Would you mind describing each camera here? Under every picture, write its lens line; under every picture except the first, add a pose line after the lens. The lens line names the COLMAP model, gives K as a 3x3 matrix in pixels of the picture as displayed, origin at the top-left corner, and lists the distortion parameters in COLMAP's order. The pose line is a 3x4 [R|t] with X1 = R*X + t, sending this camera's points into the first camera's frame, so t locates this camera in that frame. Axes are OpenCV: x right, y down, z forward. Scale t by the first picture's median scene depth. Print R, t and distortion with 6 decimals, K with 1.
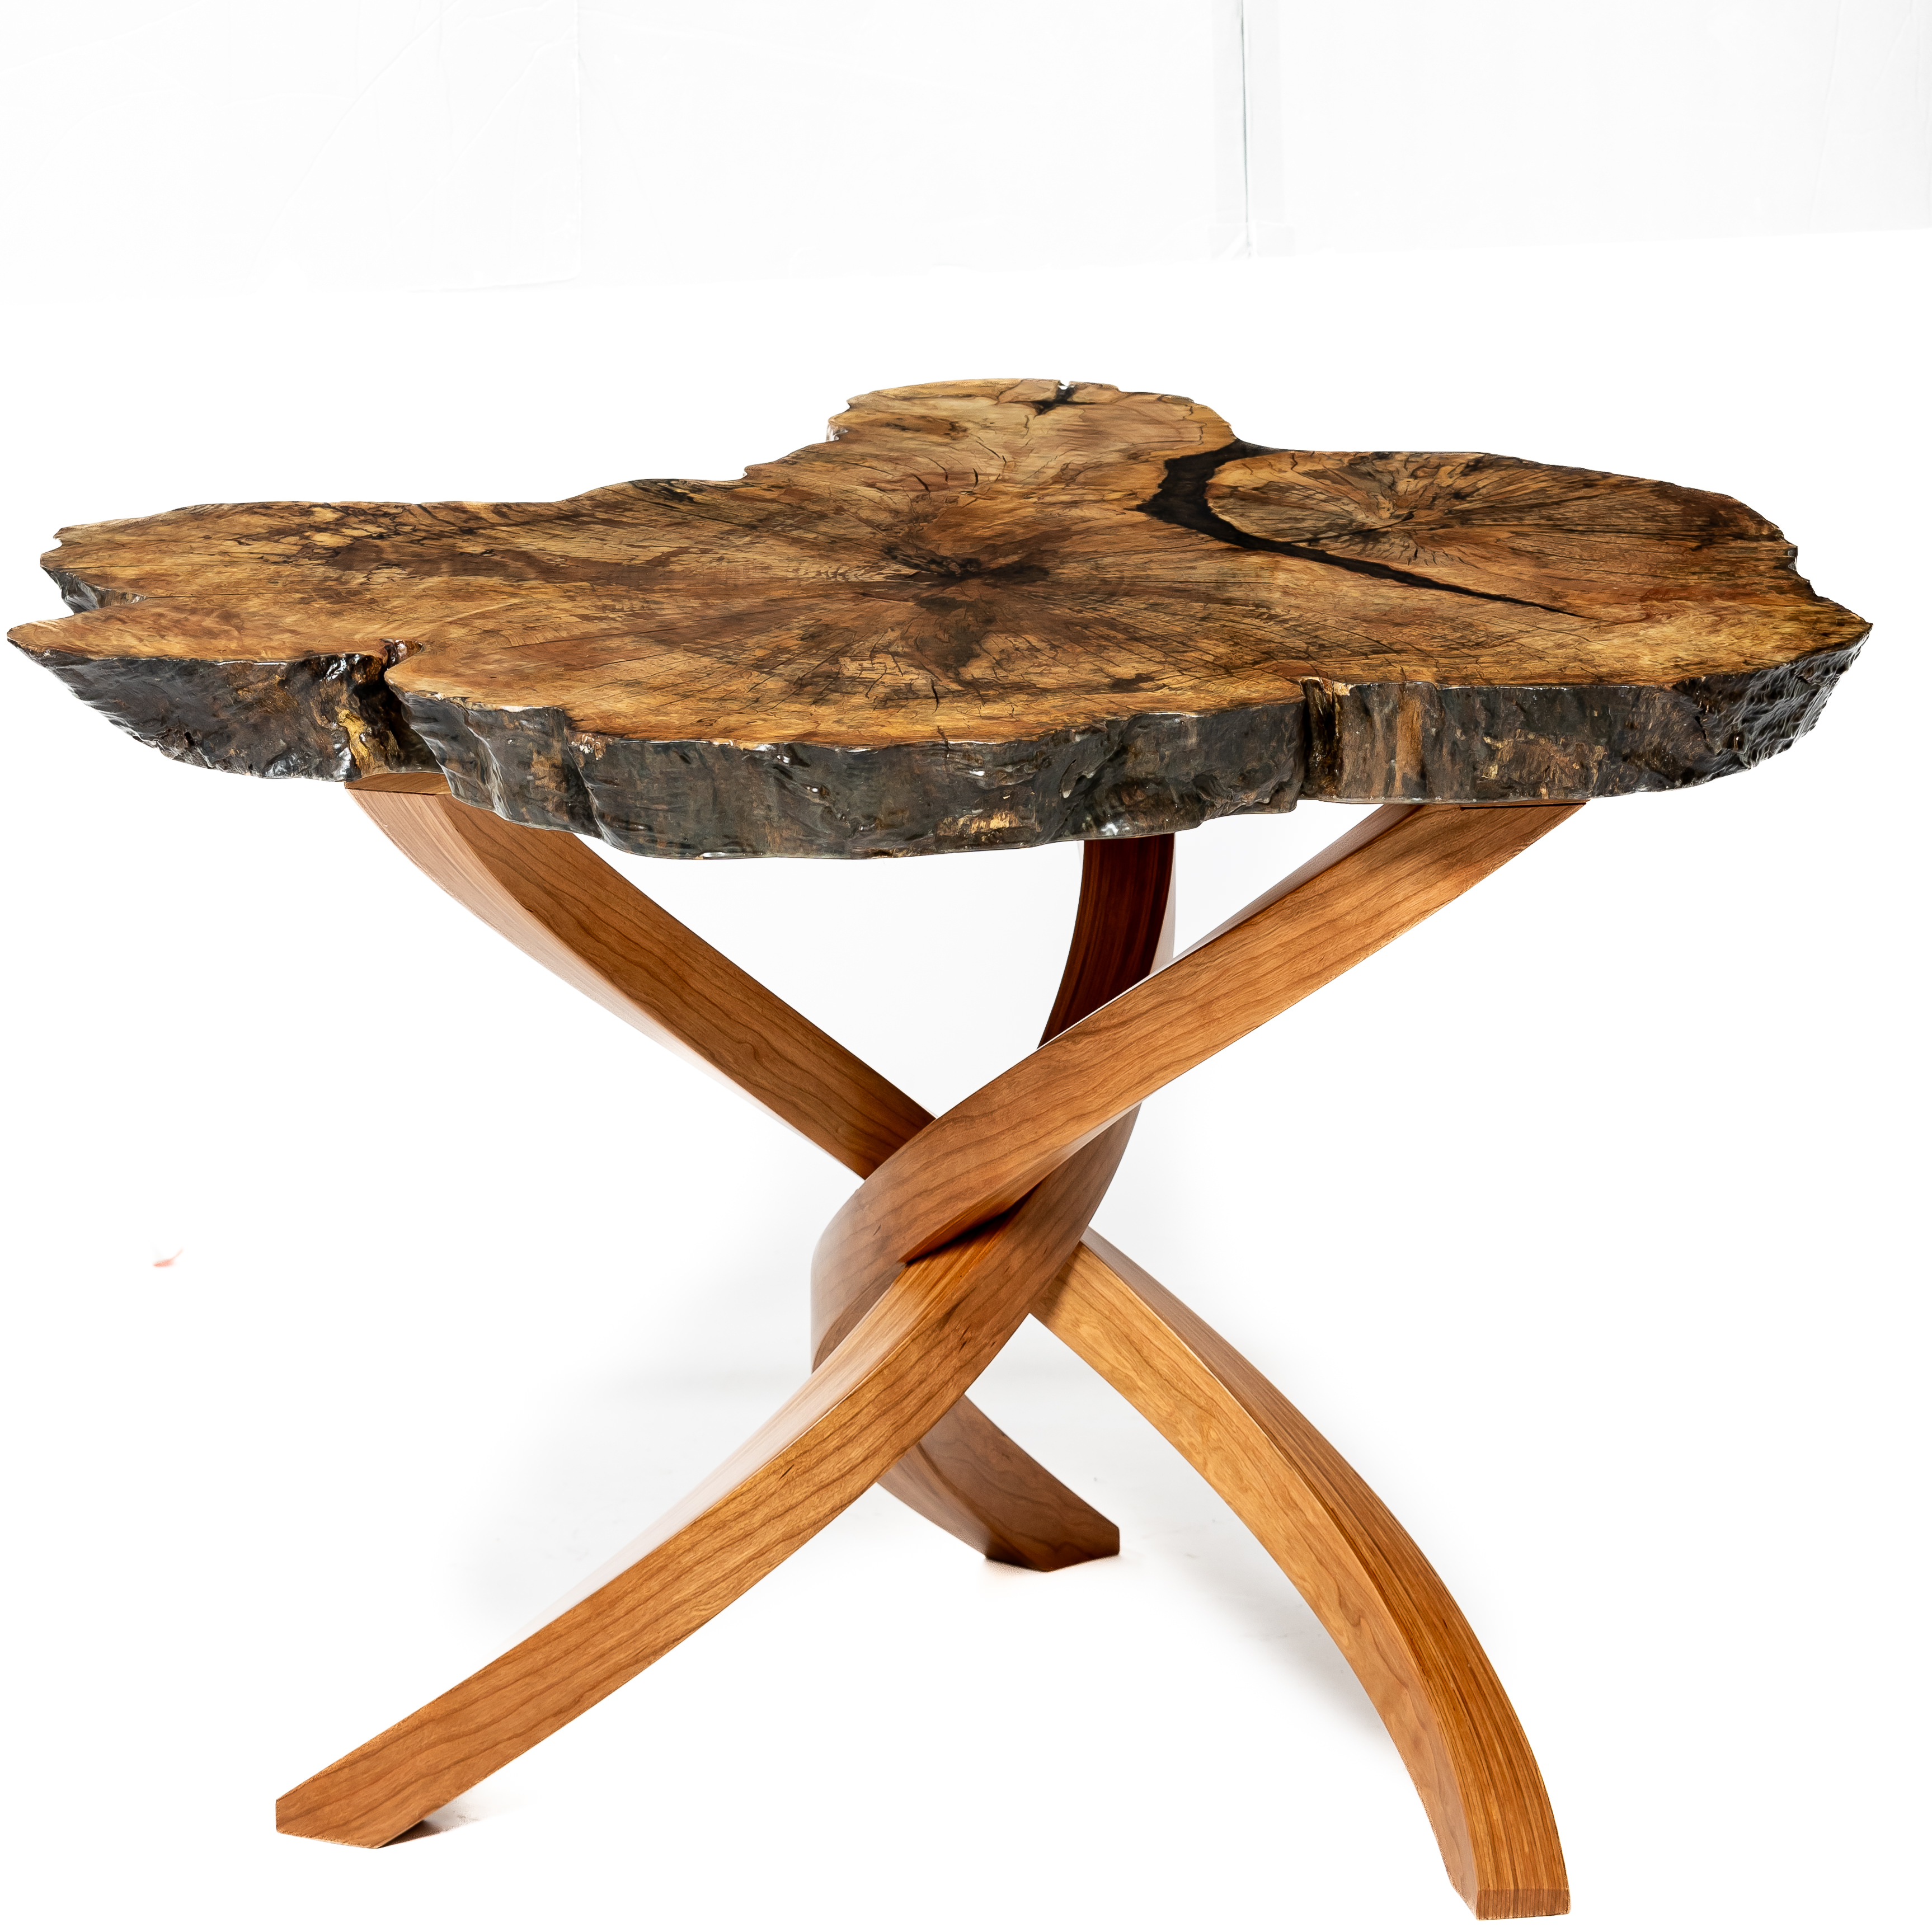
lens RADIAL K [[9389.9, 0, 966.0], [0, 9389.9, 961.9], [0, 0, 1]] dist [0.033717, 0.000000]
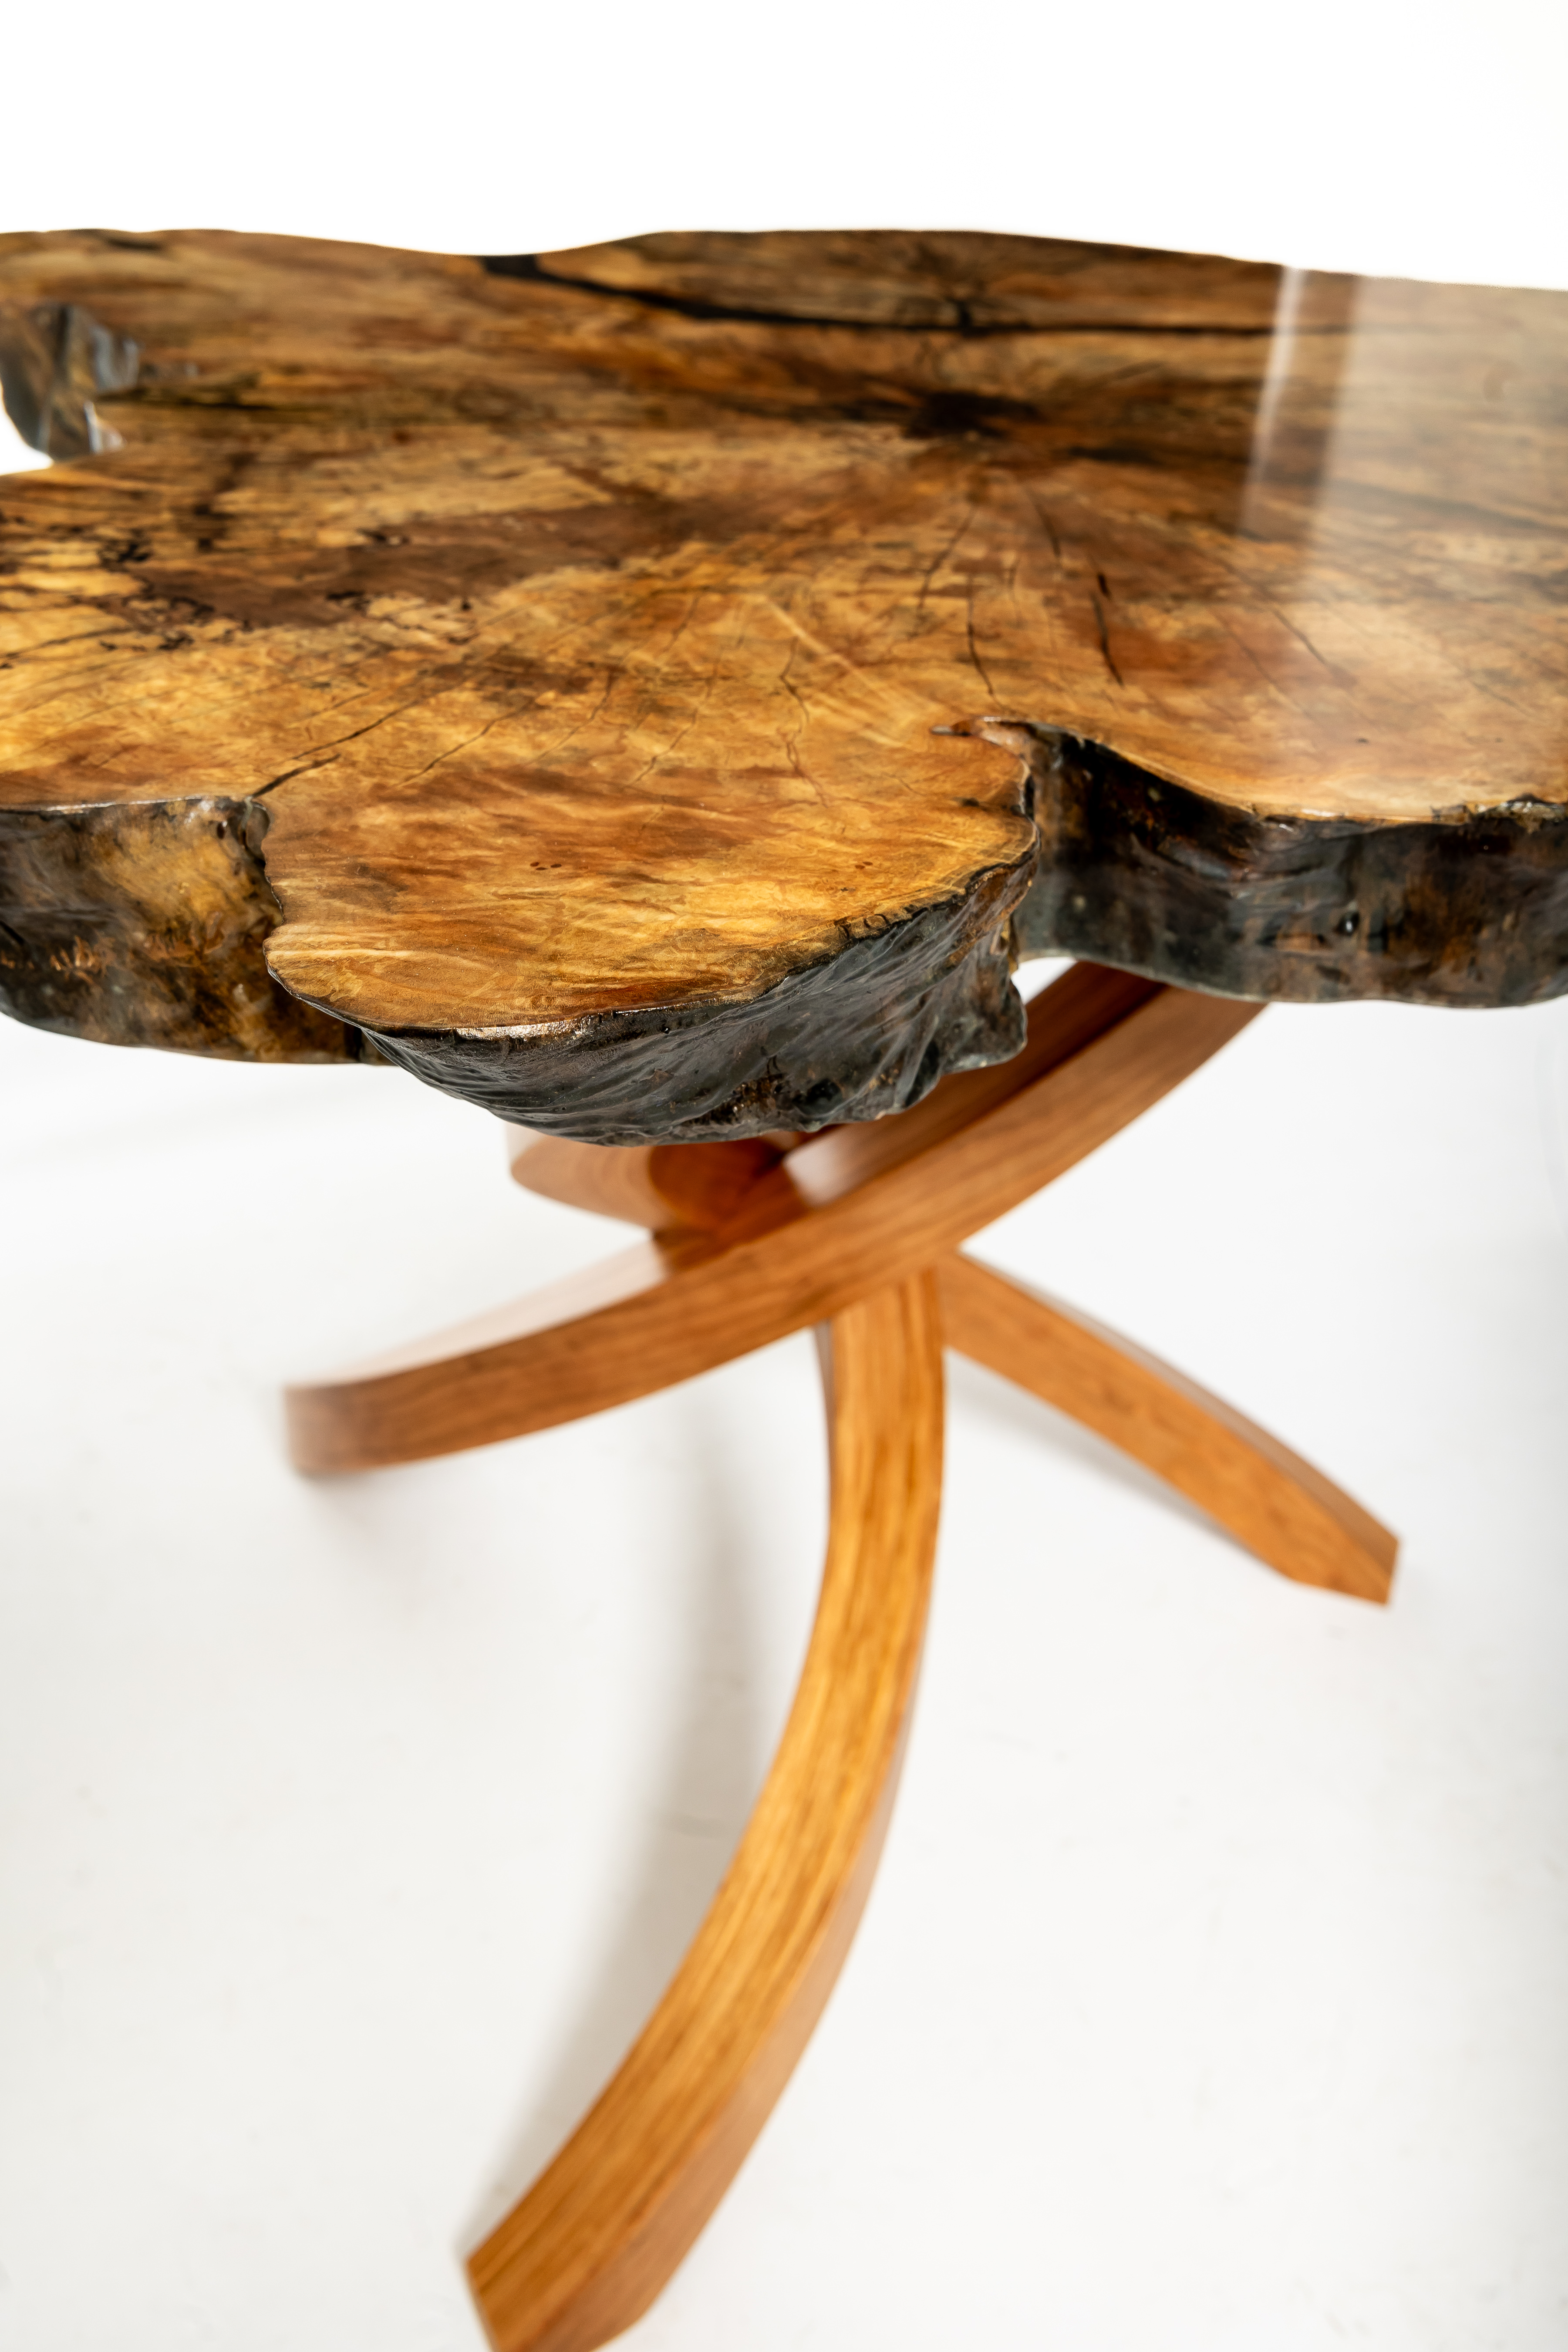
lens RADIAL K [[2237.9, 0, 778.9], [0, 2237.9, 1183.5], [0, 0, 1]] dist [0.011840, 0.000000]
pose [[0.533750, -0.422715, 0.732409, -0.152024], [0.177322, 0.902790, 0.391826, -0.057115], [-0.826842, -0.079265, 0.556821, 0.911158]]
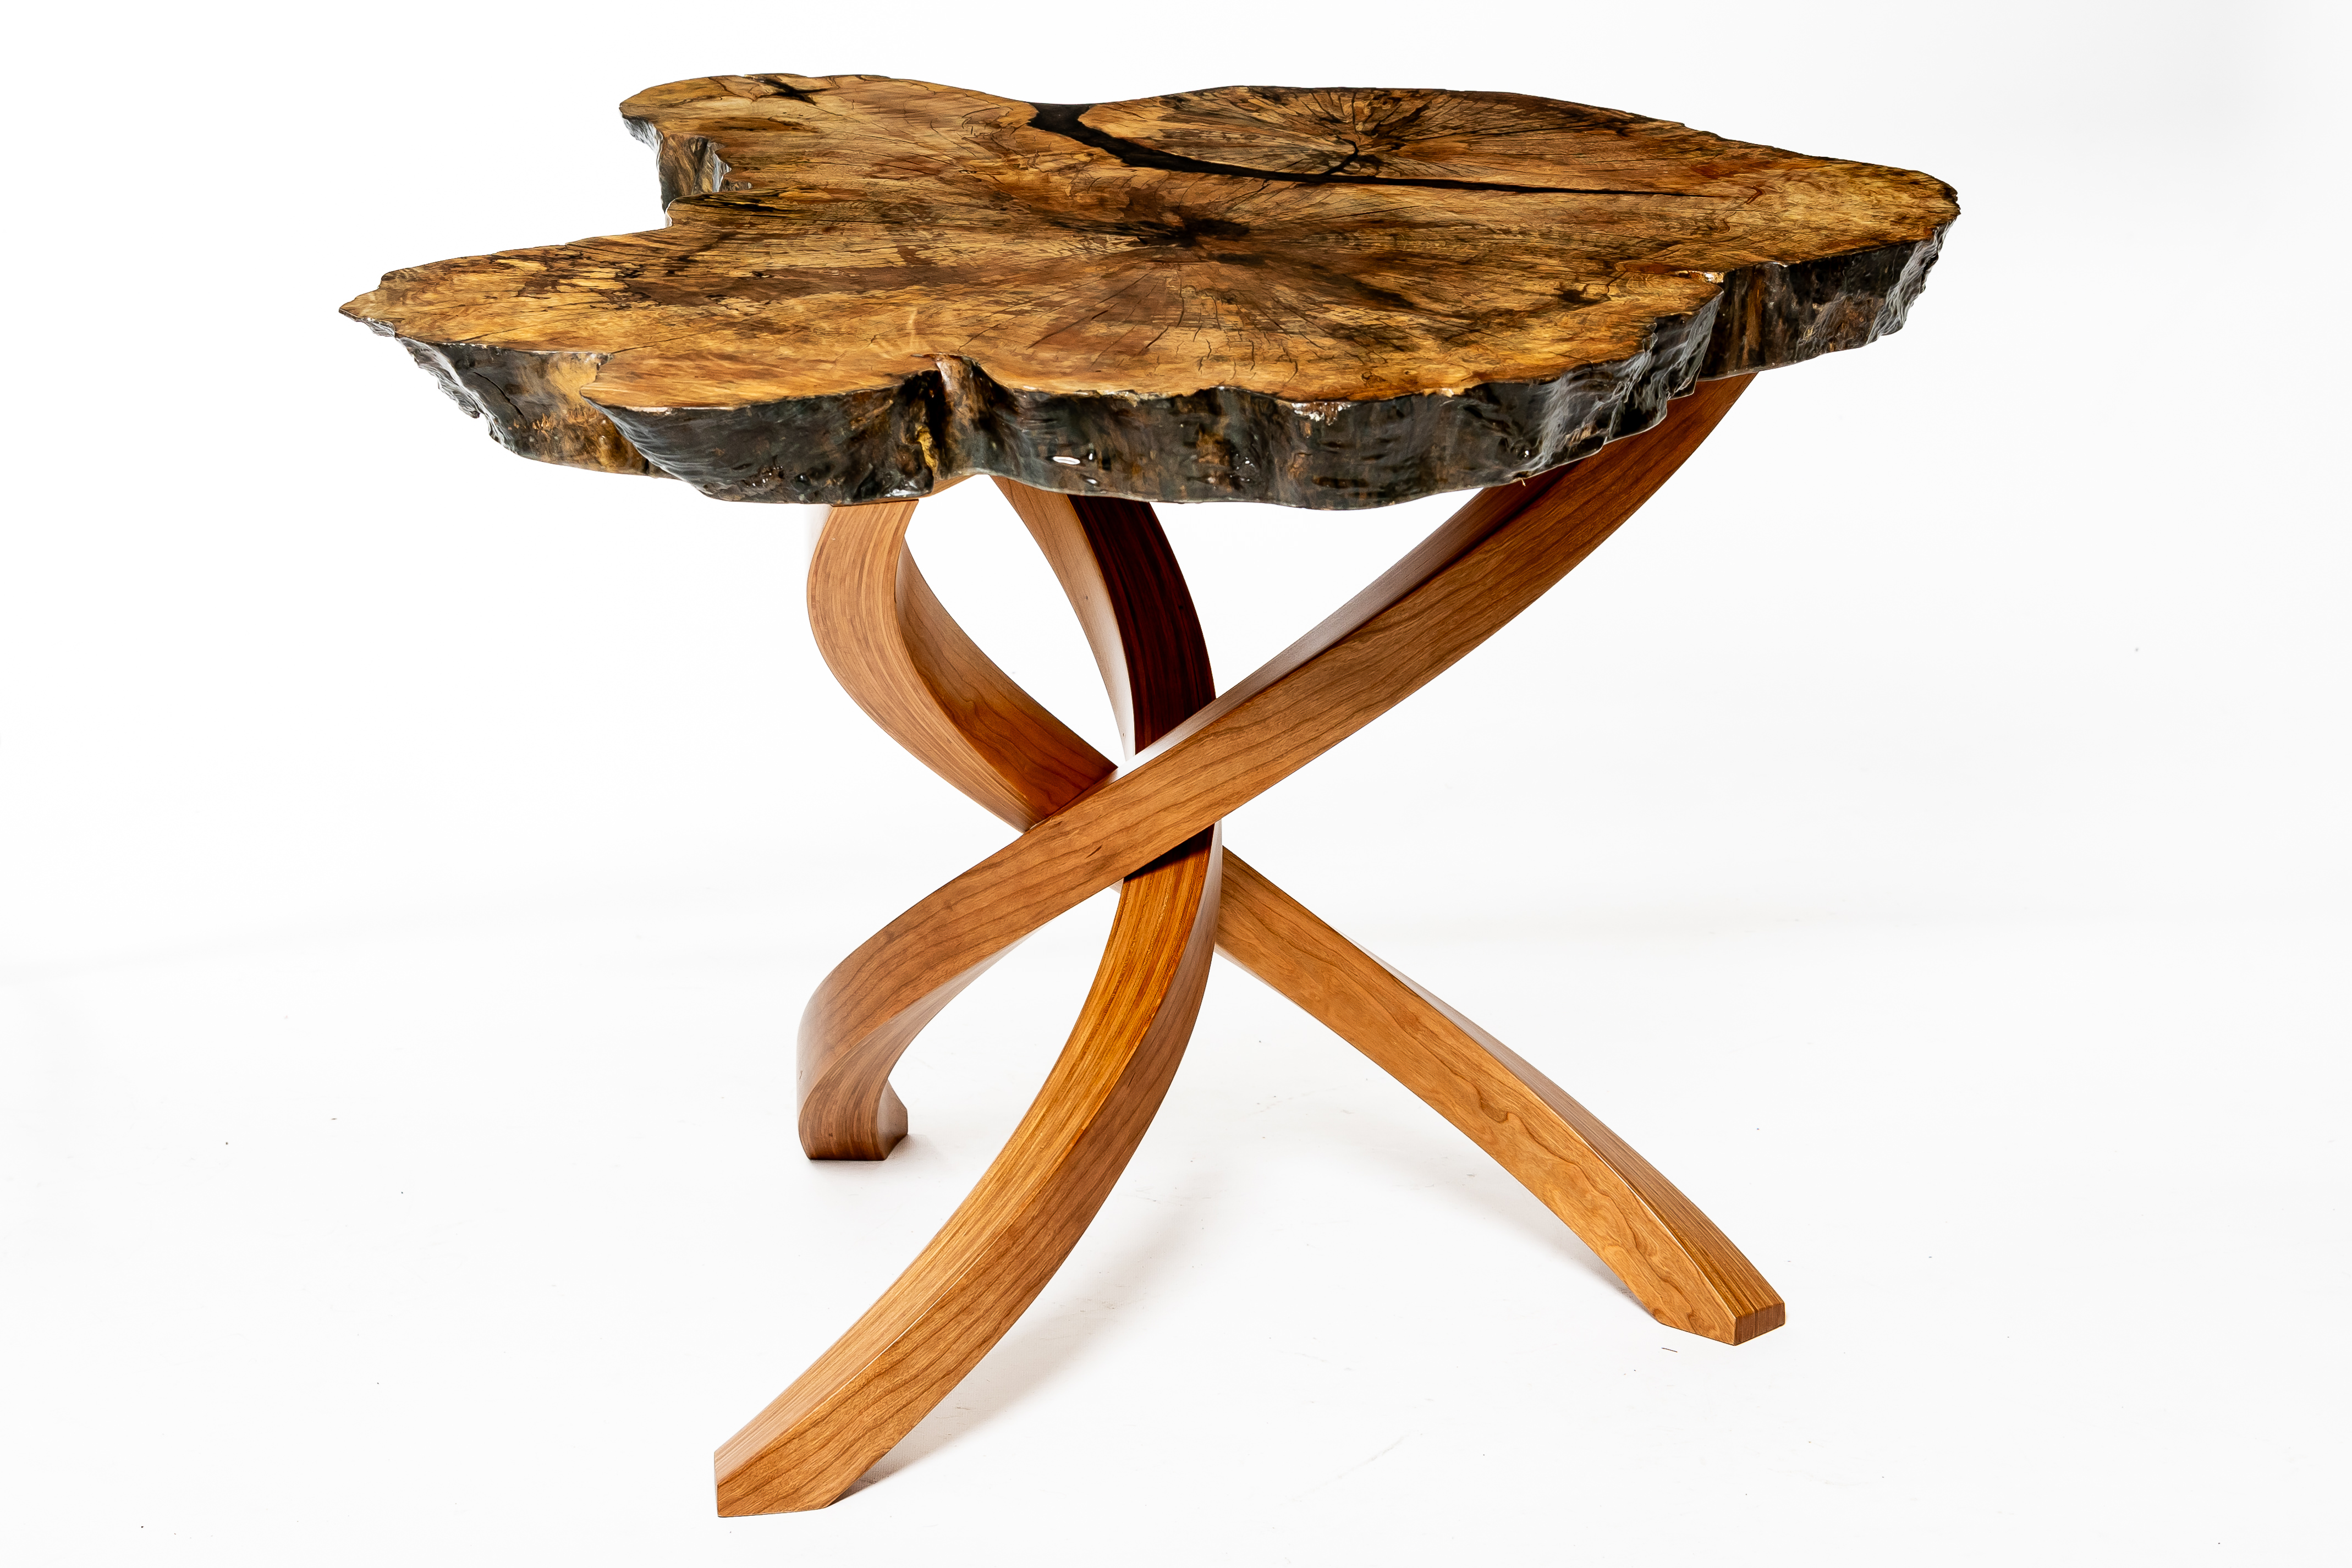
lens RADIAL K [[7542.4, 0, 1157.7], [0, 7542.4, 943.7], [0, 0, 1]] dist [-0.015002, 0.000000]
pose [[0.800576, -0.180070, 0.571536, -0.513305], [0.147181, 0.983653, 0.103750, -0.051237], [-0.580875, 0.001059, 0.813992, 0.292031]]
